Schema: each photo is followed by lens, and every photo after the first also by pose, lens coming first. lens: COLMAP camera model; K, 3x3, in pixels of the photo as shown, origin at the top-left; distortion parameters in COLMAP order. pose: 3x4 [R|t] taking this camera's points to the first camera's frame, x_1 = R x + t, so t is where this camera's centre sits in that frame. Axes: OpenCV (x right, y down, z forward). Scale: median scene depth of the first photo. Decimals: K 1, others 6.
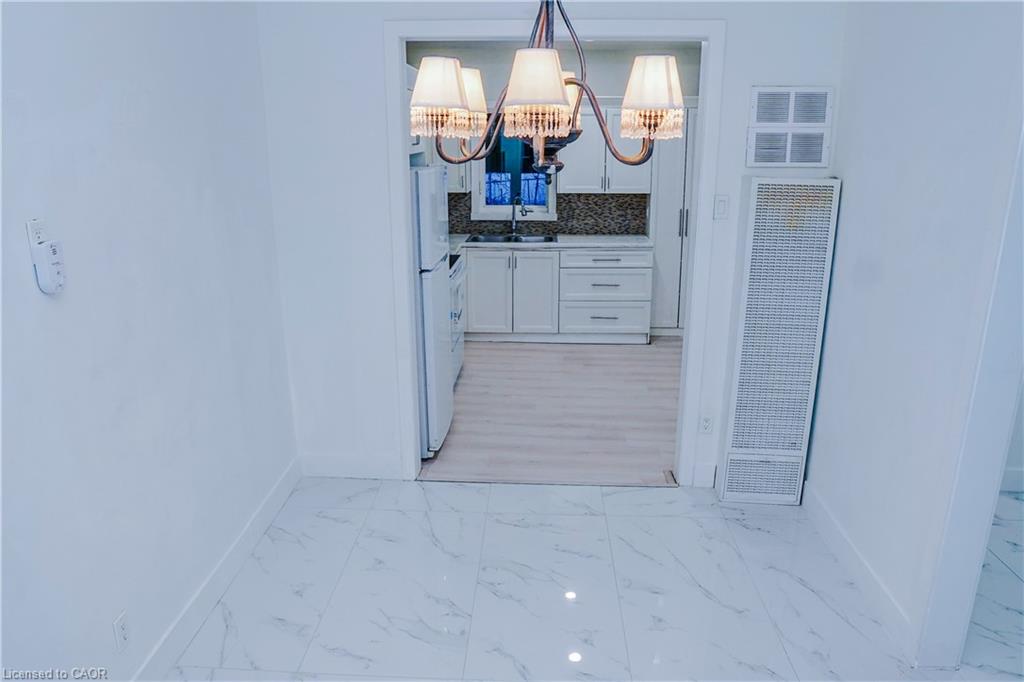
lens RADIAL K [[736.5, 0, 512.0], [0, 736.5, 341.0], [0, 0, 1]] dist [-0.105170, -0.000071]
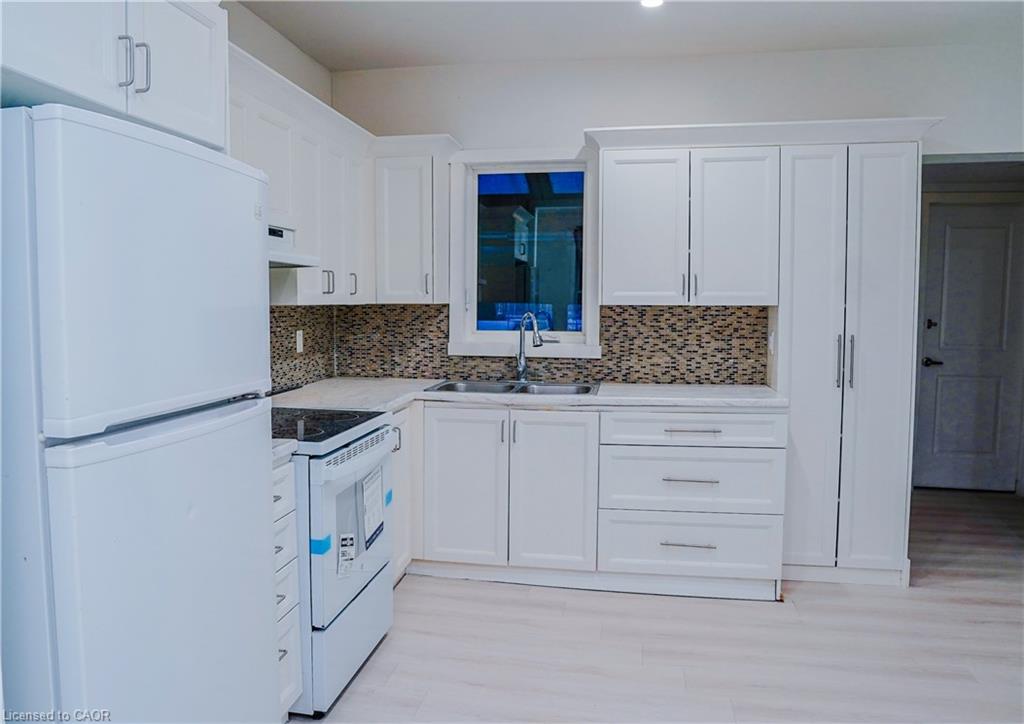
lens RADIAL K [[777.5, 0, 469.4], [0, 777.5, 363.1], [0, 0, 1]] dist [-0.085666, 0.000739]
pose [[0.987126, 0.013938, -0.159336, 0.056917], [-0.044456, 0.980851, -0.189620, -0.045278], [0.153642, 0.194263, 0.968843, 0.422307]]
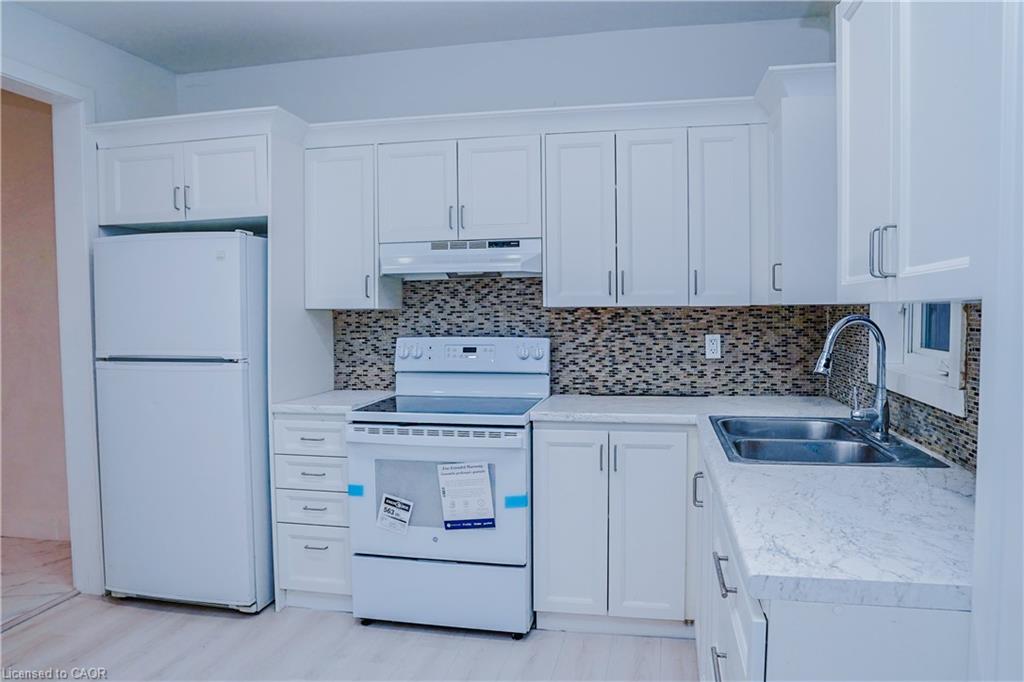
lens RADIAL K [[736.5, 0, 512.0], [0, 736.5, 341.0], [0, 0, 1]] dist [-0.105170, -0.000071]
pose [[-0.158355, 0.045047, -0.986354, 0.330777], [-0.258933, 0.962103, 0.085510, -0.167119], [0.952826, 0.268941, -0.140689, 0.866929]]
